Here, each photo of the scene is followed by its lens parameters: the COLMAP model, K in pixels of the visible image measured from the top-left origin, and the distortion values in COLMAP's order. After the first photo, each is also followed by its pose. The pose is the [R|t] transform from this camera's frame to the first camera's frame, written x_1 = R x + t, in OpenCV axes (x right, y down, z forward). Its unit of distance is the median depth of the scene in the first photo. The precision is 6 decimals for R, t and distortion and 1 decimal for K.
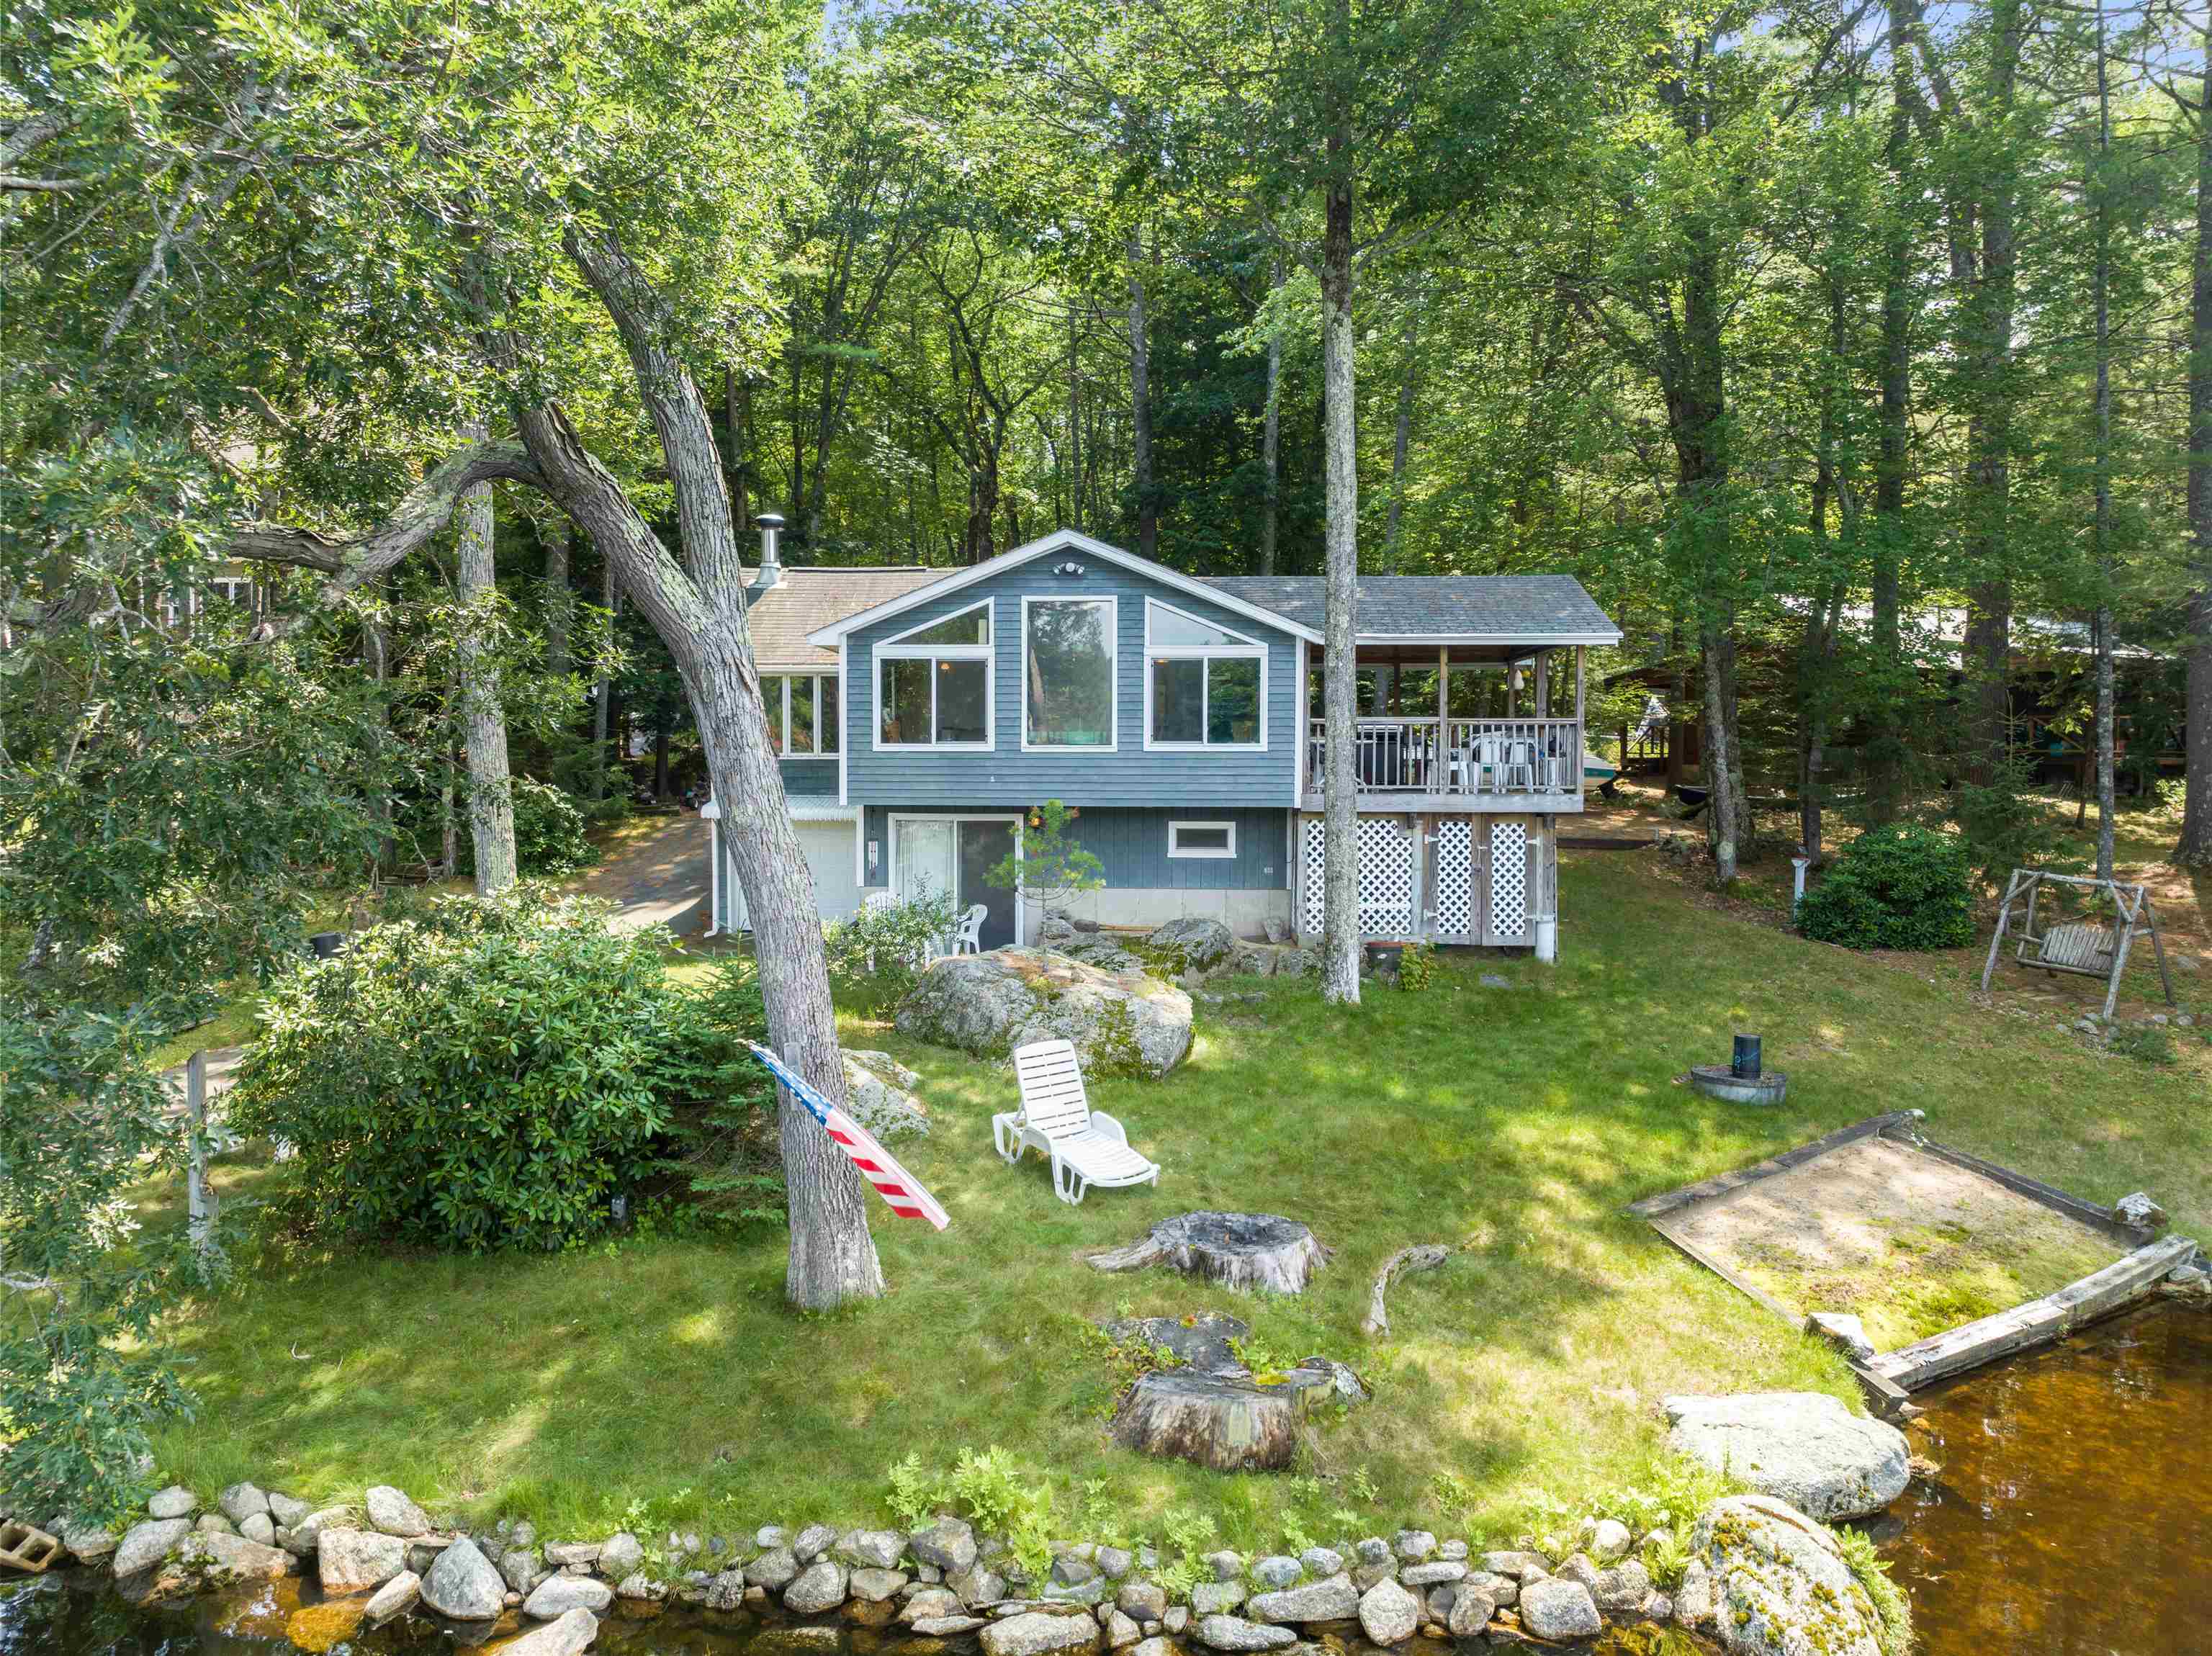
lens RADIAL K [[1624.7, 0, 1106.0], [0, 1624.7, 828.0], [0, 0, 1]] dist [-0.041703, -0.003611]
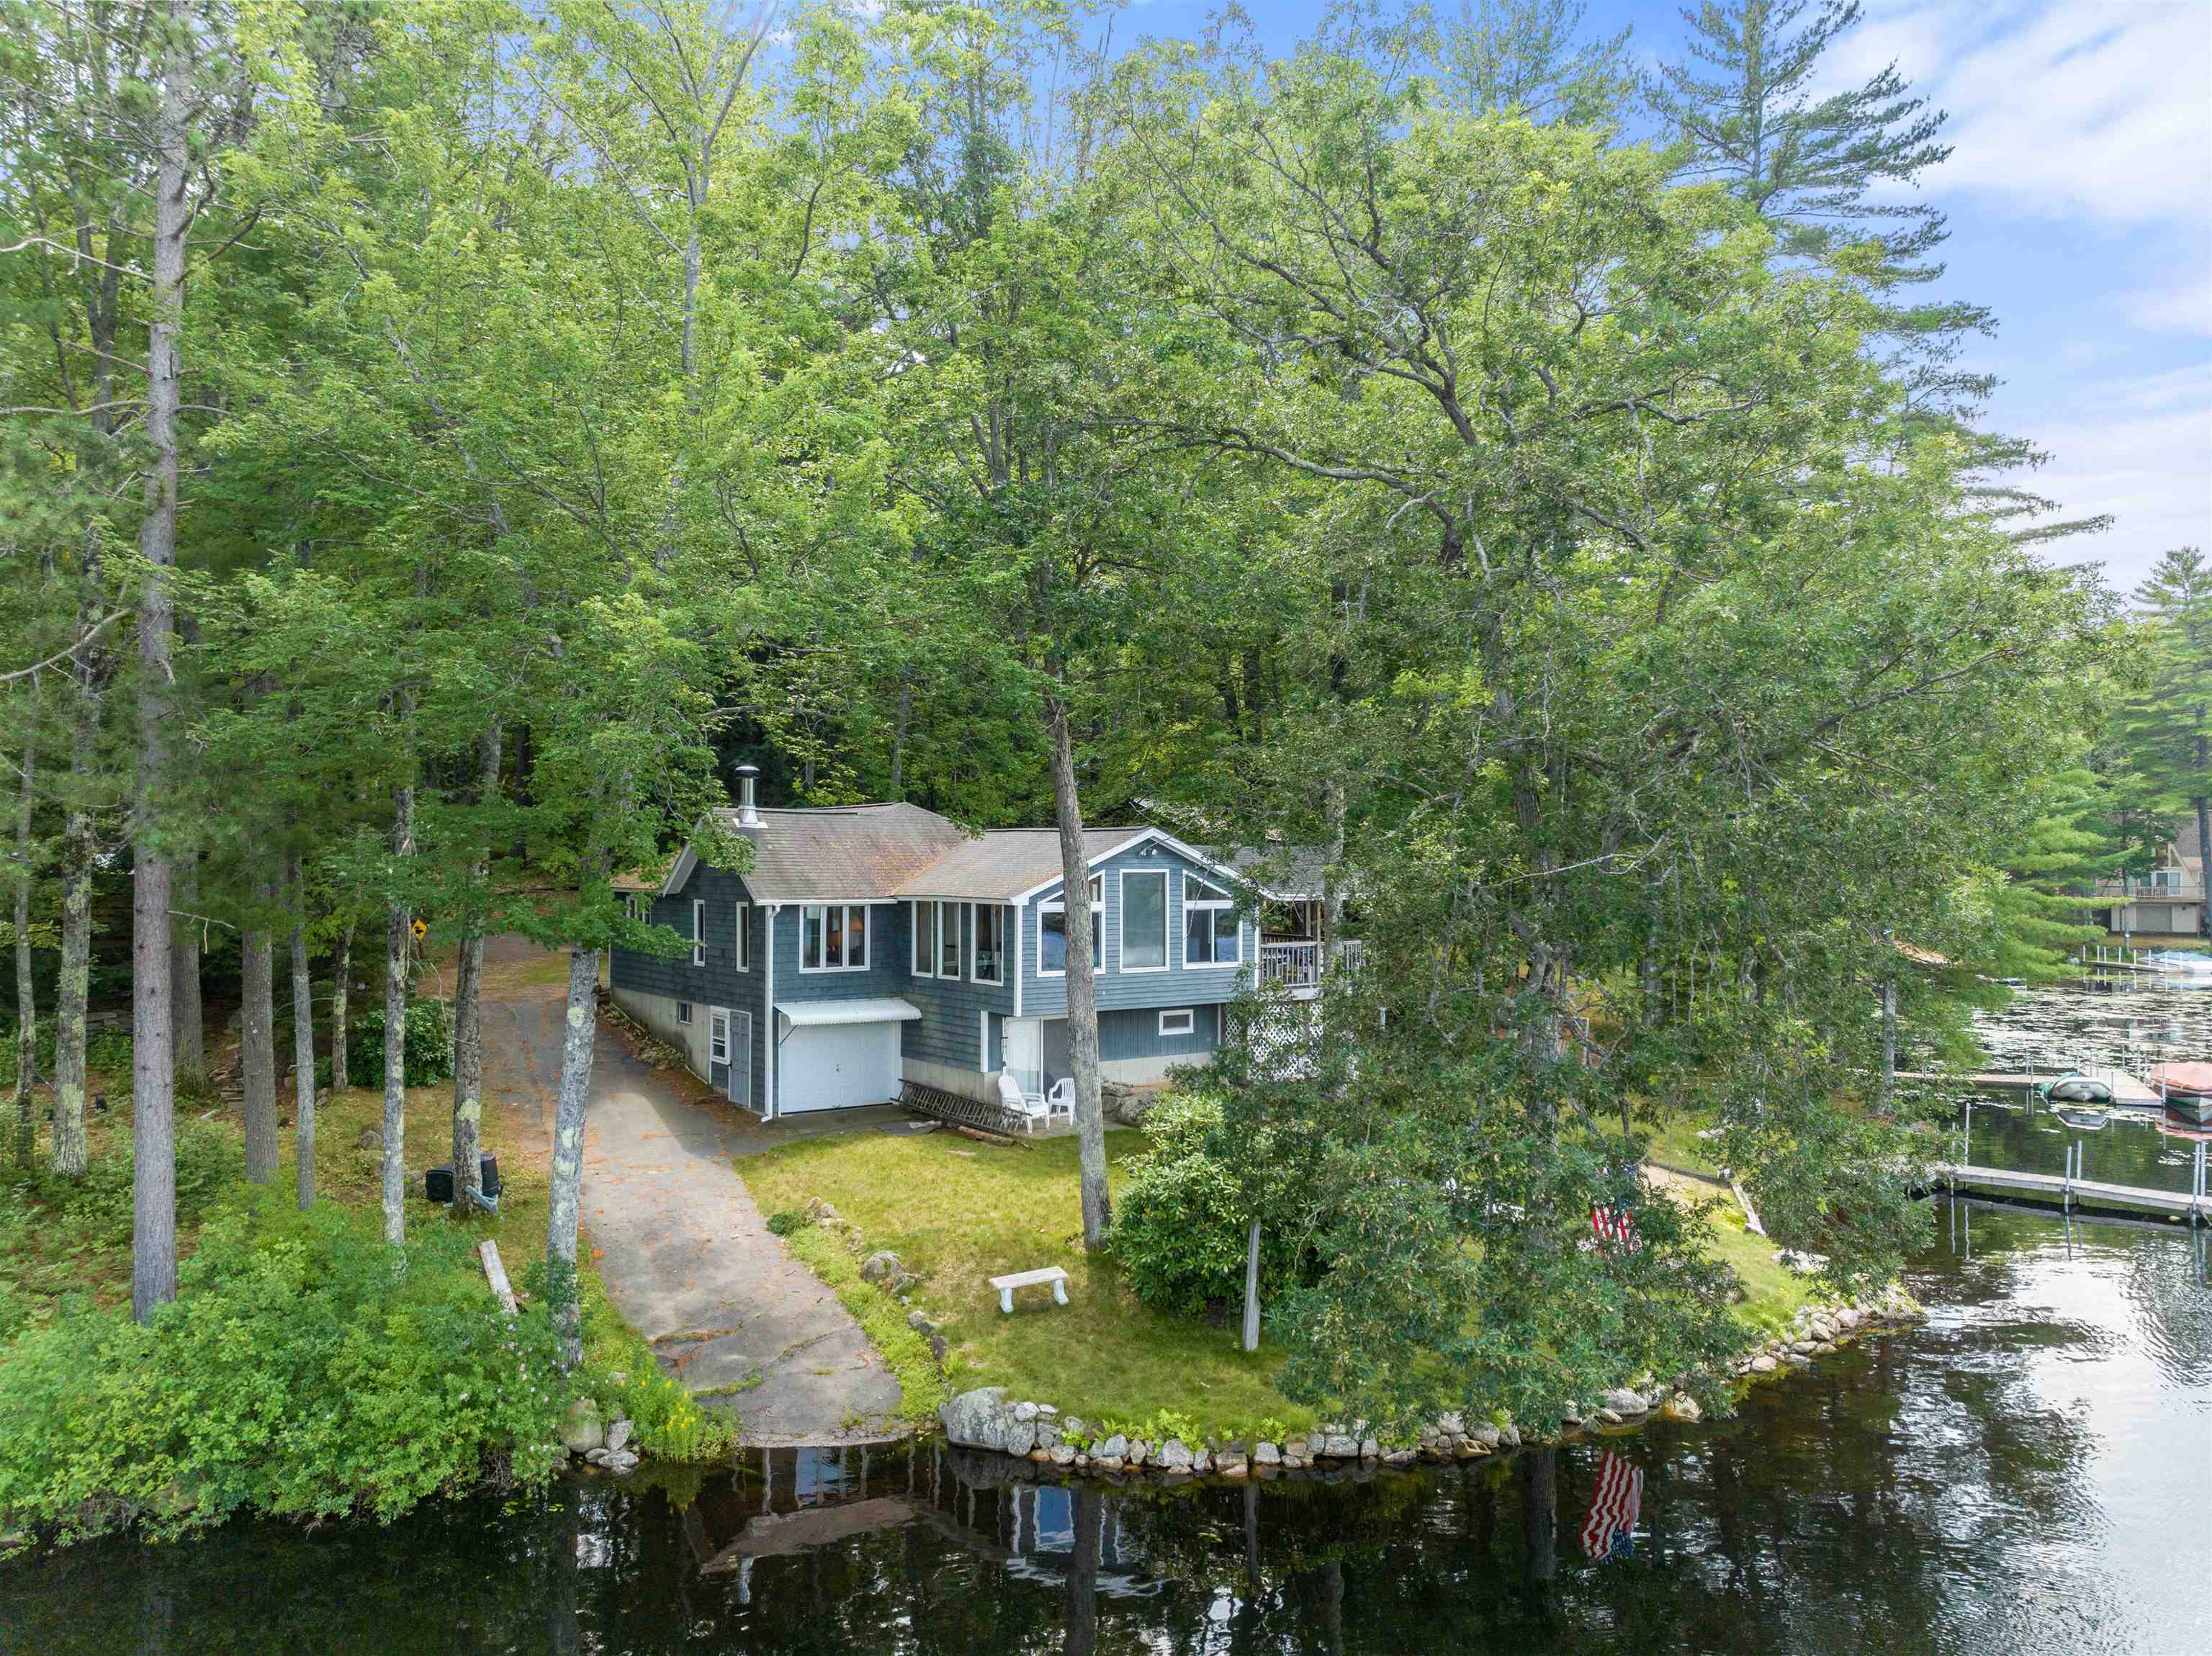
lens RADIAL K [[1624.7, 0, 1106.0], [0, 1624.7, 828.0], [0, 0, 1]] dist [-0.041703, -0.003611]
pose [[0.770159, 0.013080, 0.637718, -1.011217], [0.018662, 0.998900, -0.043026, -0.115672], [-0.637579, 0.045038, 0.769067, -0.144879]]
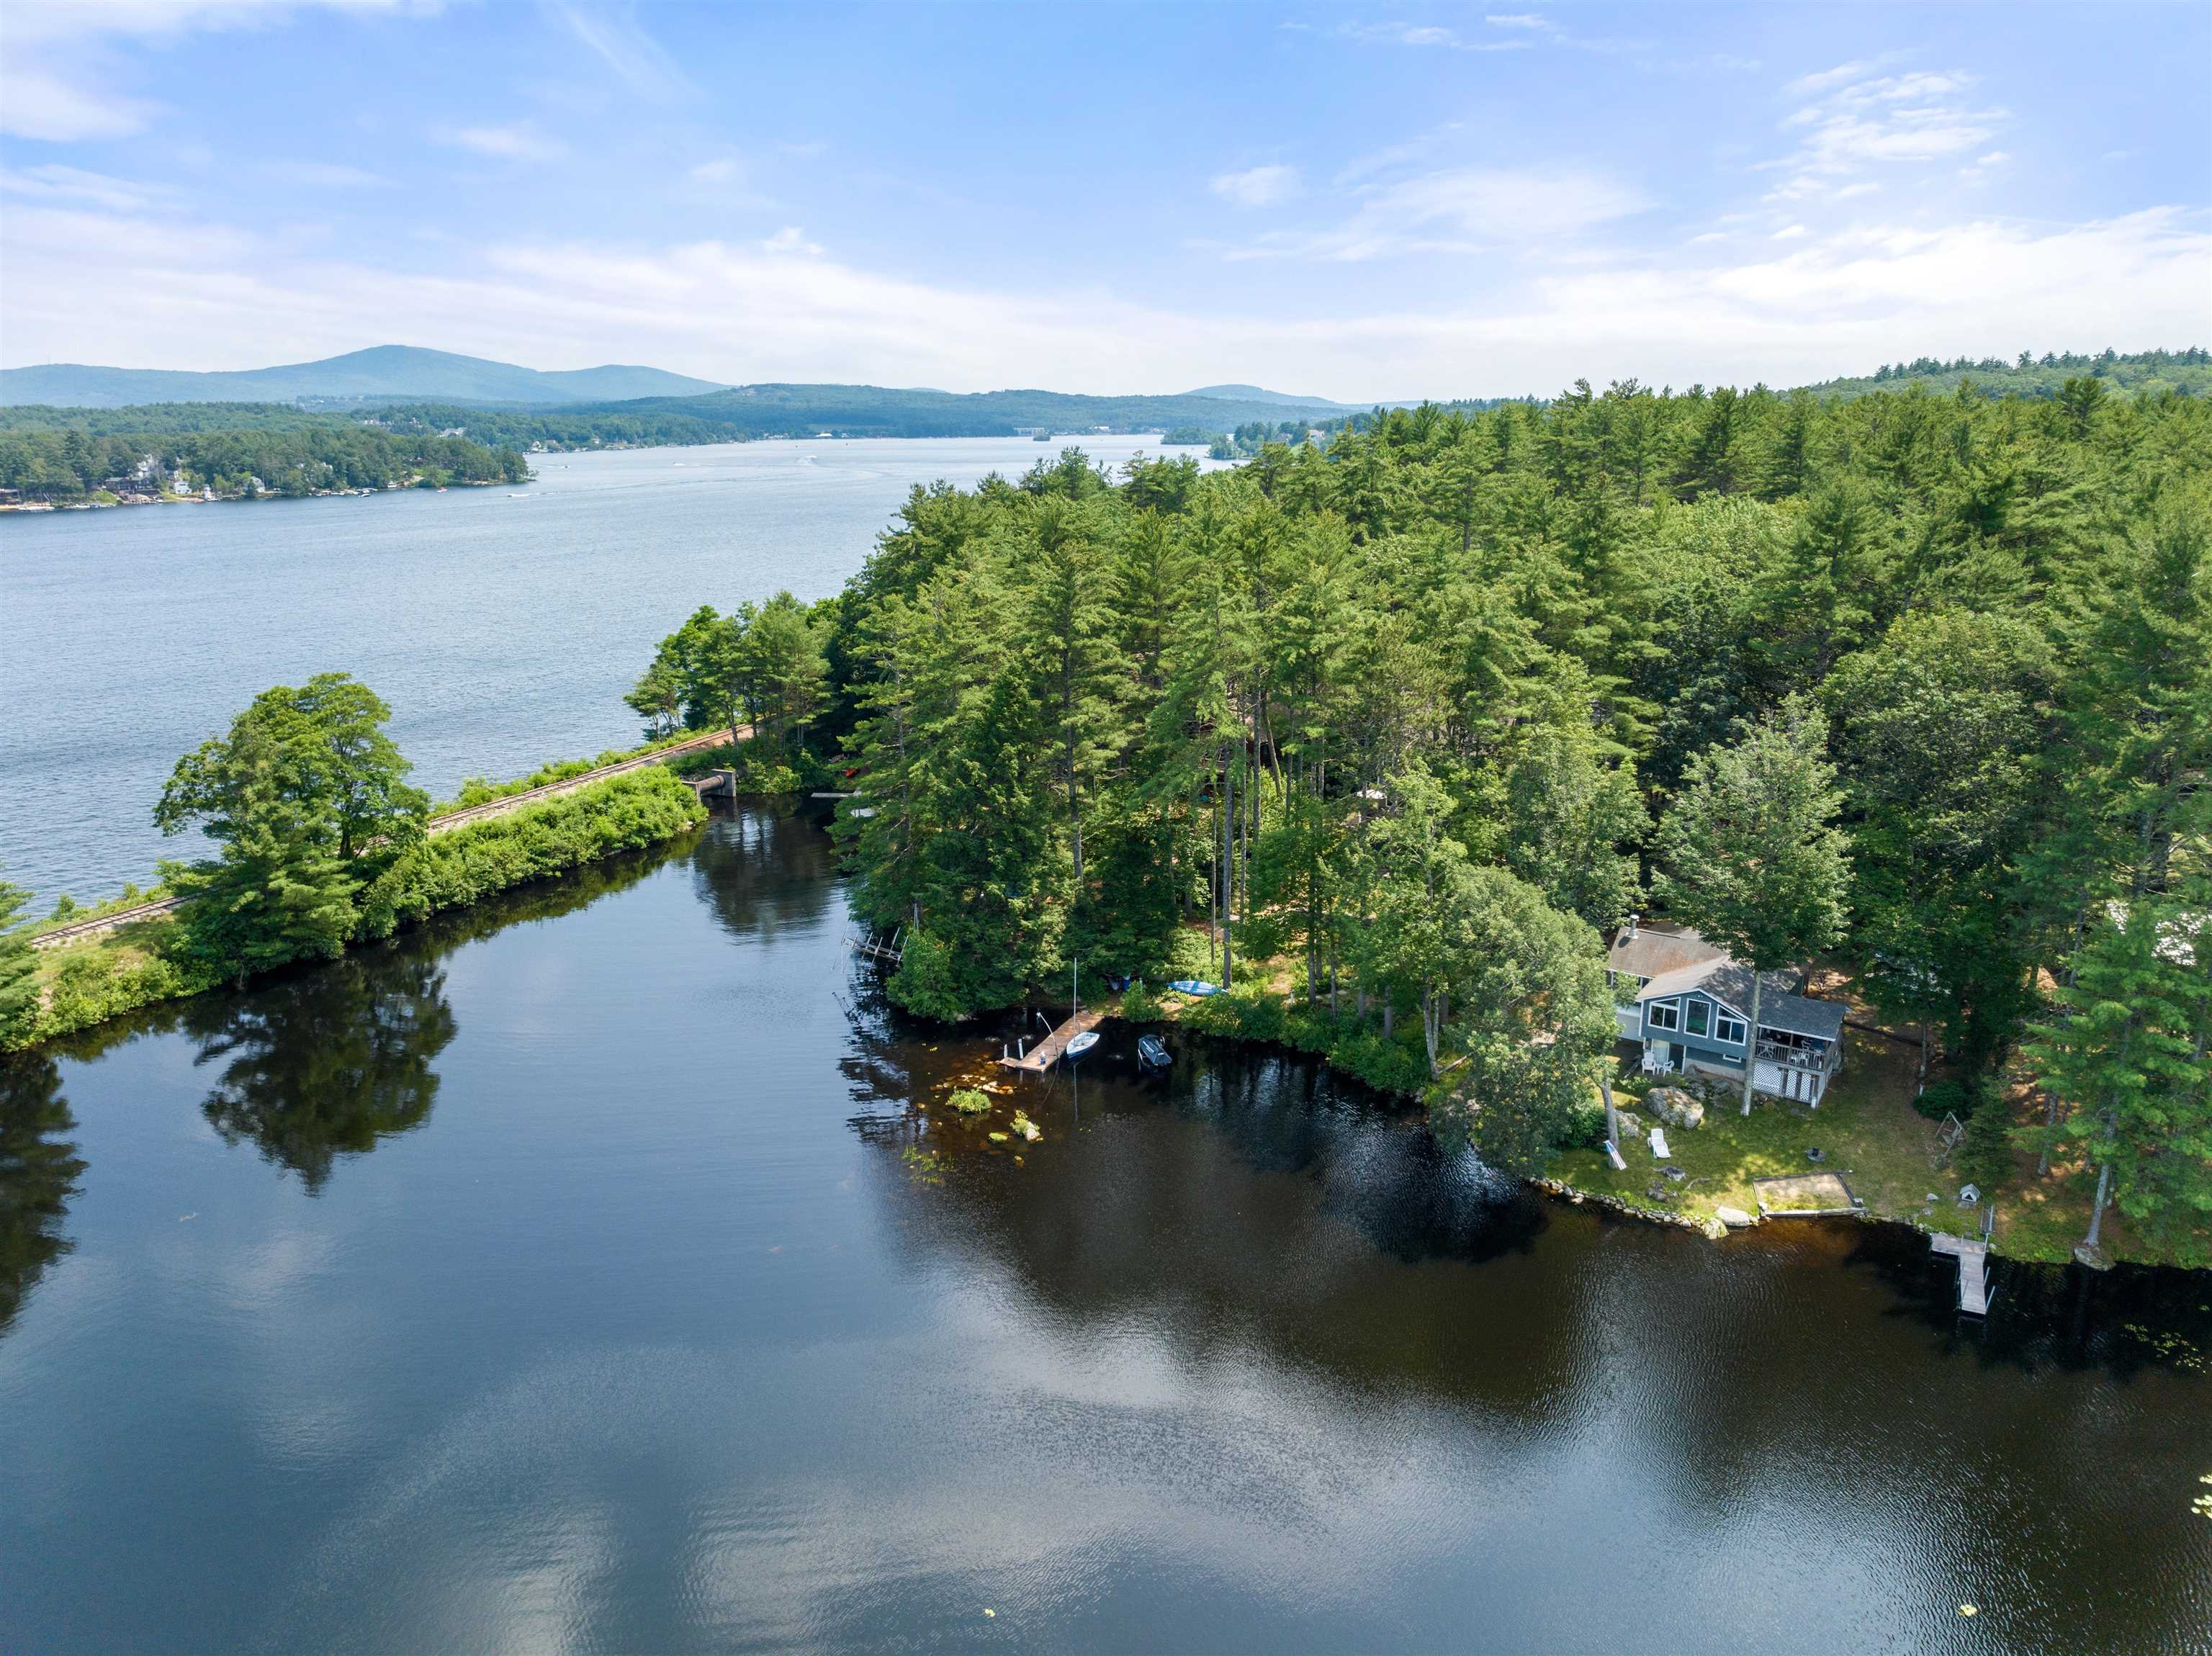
lens RADIAL K [[1624.7, 0, 1106.0], [0, 1624.7, 828.0], [0, 0, 1]] dist [-0.041703, -0.003611]
pose [[0.858049, 0.137935, -0.494697, 0.641181], [-0.035720, 0.976953, 0.210446, -1.356004], [0.512324, -0.162902, 0.843200, -3.102500]]
